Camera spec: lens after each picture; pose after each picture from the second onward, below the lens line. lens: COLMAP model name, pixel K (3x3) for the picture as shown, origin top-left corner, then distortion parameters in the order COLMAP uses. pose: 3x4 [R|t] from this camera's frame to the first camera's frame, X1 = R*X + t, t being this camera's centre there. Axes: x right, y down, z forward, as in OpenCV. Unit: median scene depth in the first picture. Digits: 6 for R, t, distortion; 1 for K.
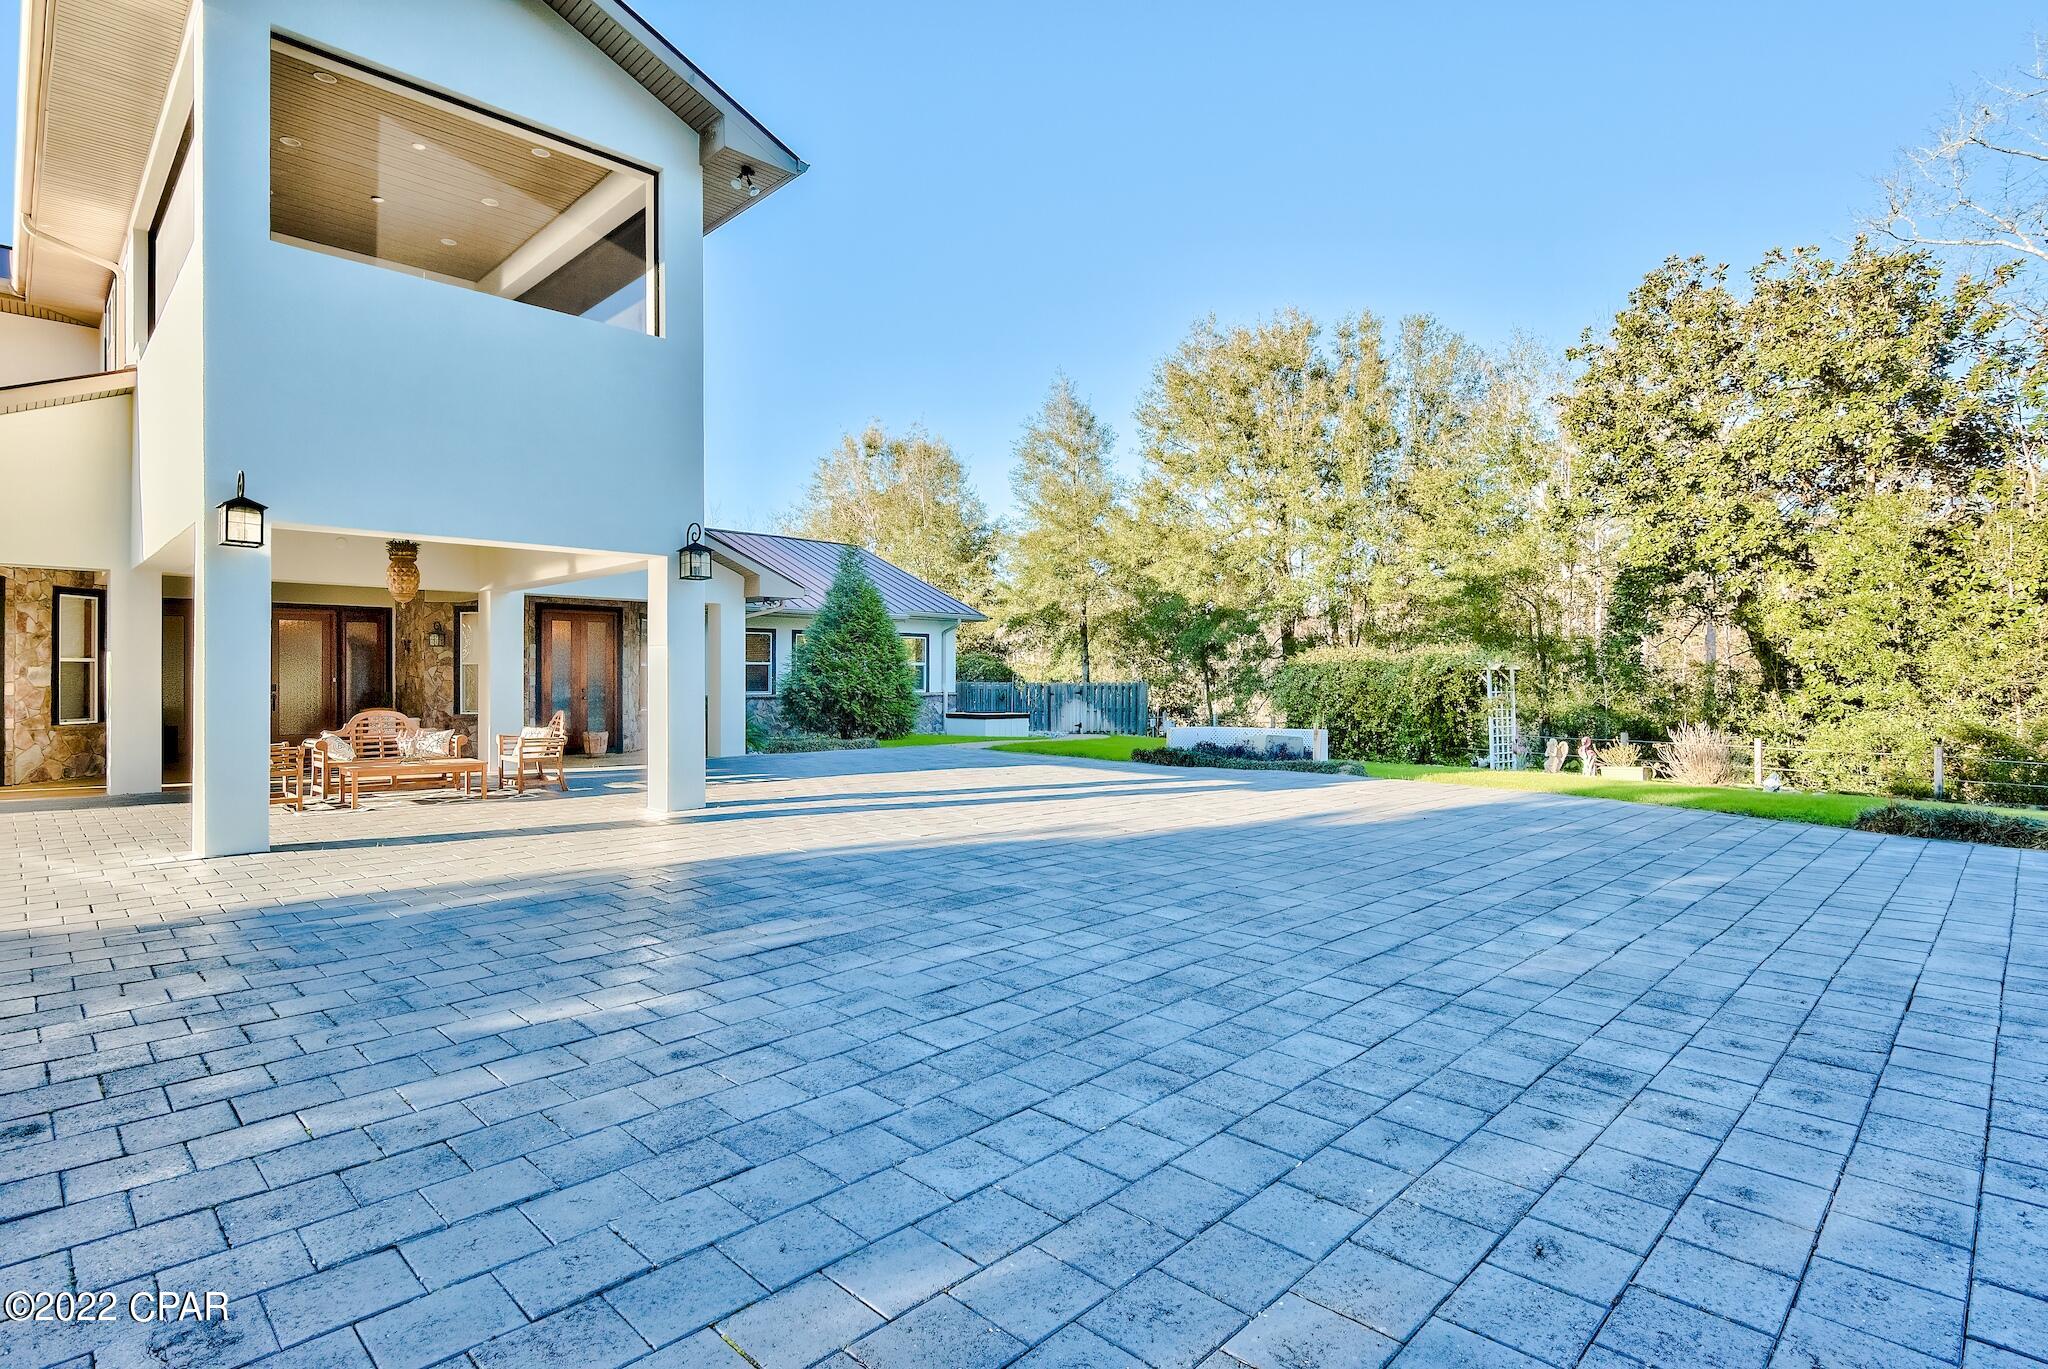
lens RADIAL K [[1004.2, 0, 1023.2], [0, 1004.2, 682.3], [0, 0, 1]] dist [-0.005767, 0.000596]
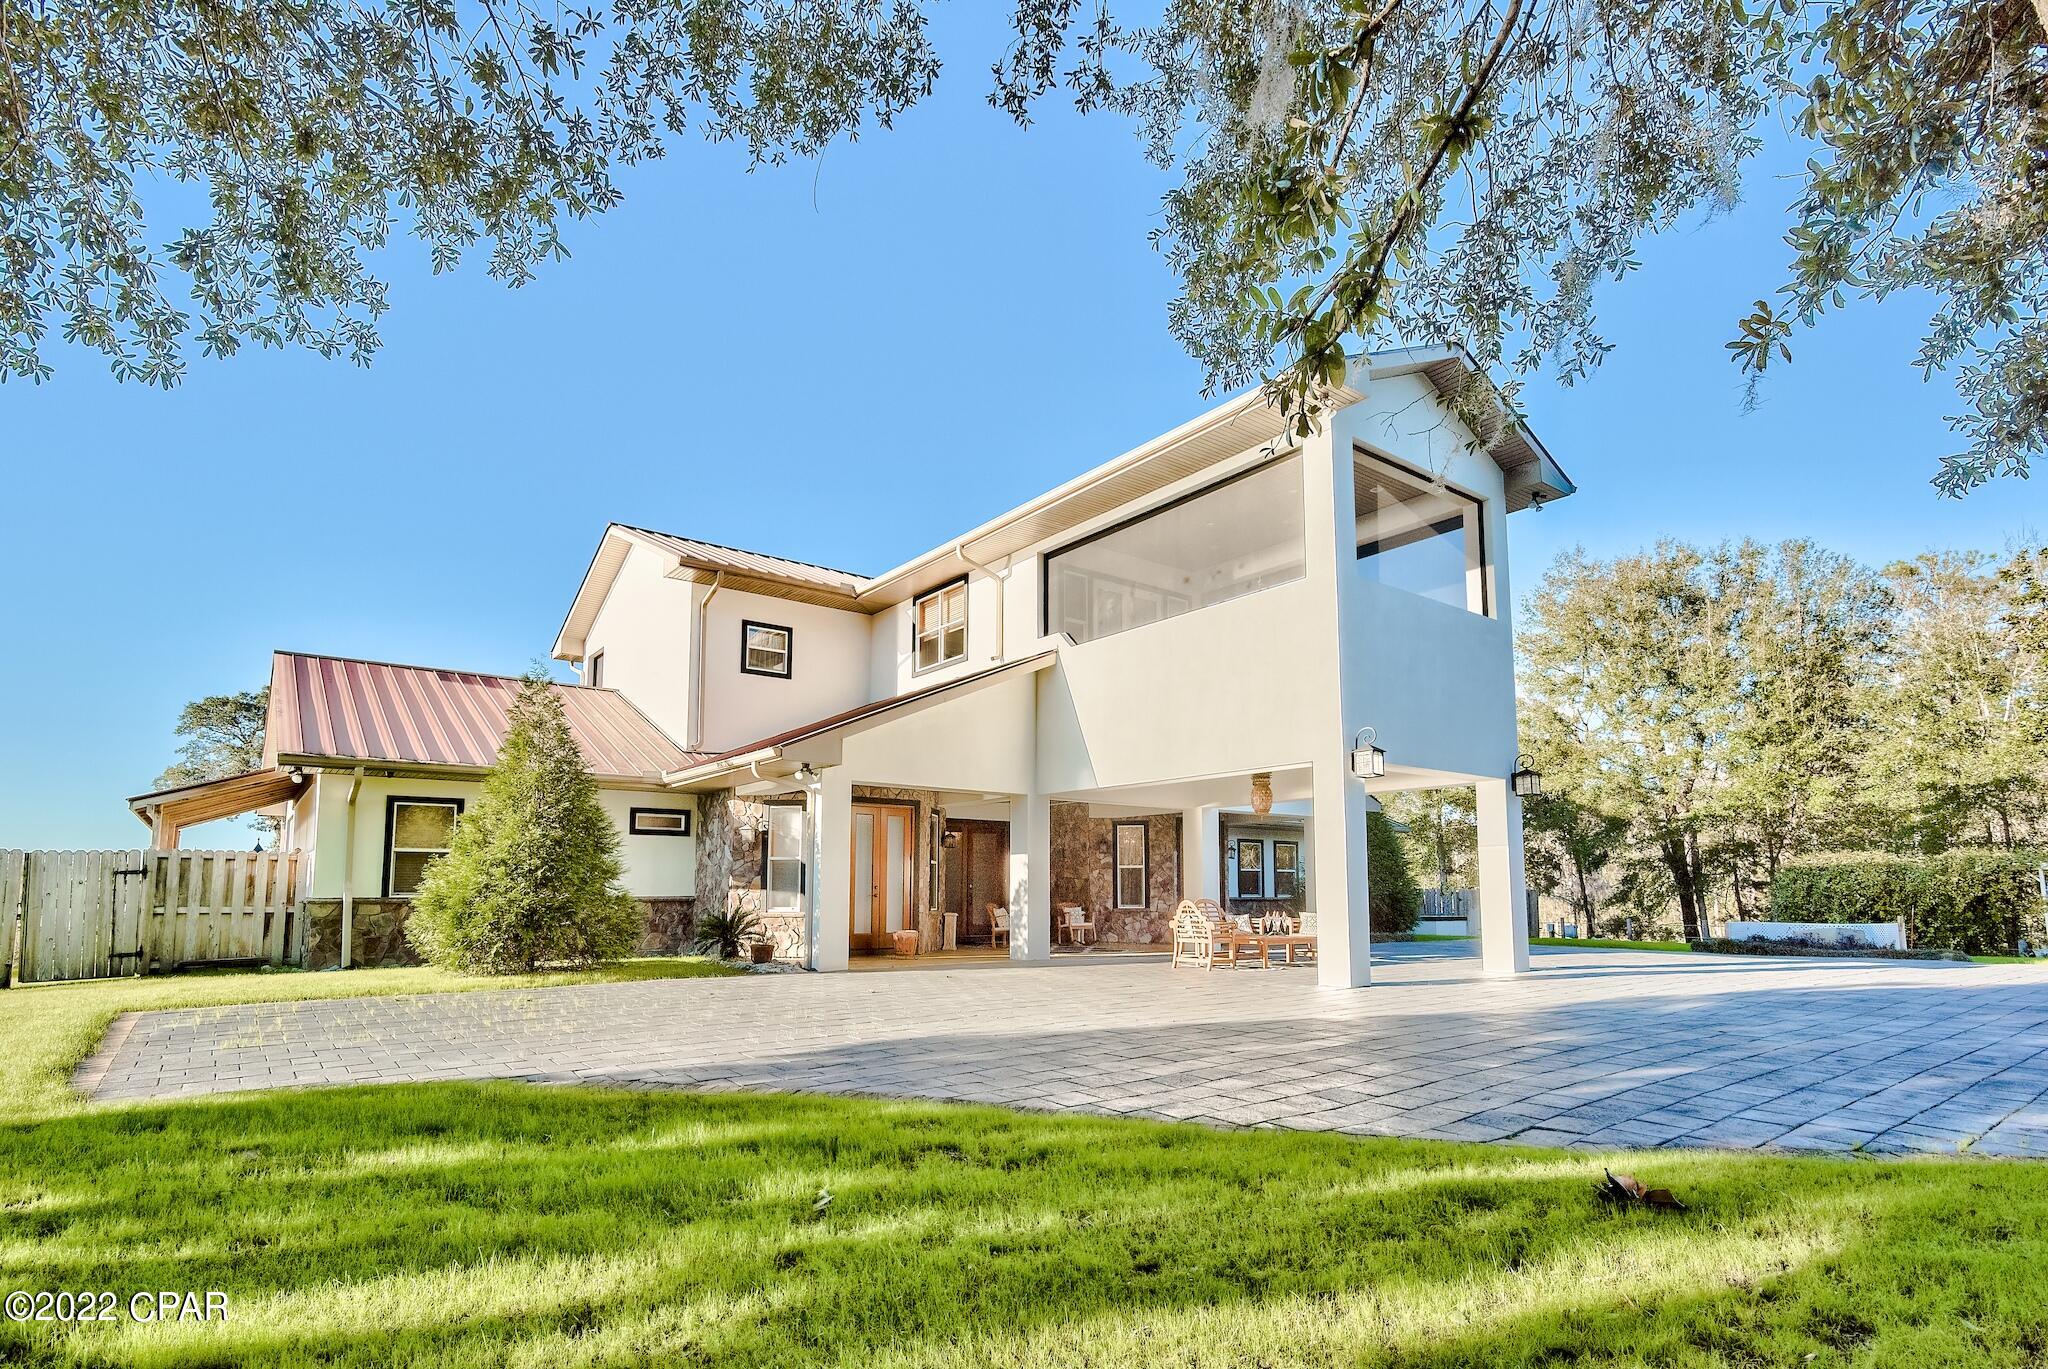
lens RADIAL K [[1004.2, 0, 1031.2], [0, 1004.2, 799.9], [0, 0, 1]] dist [-0.005767, 0.000596]
pose [[0.989937, -0.013260, -0.140889, -0.482753], [-0.000402, 0.995332, -0.096506, 0.018043], [0.141511, 0.095592, 0.985311, -0.243924]]
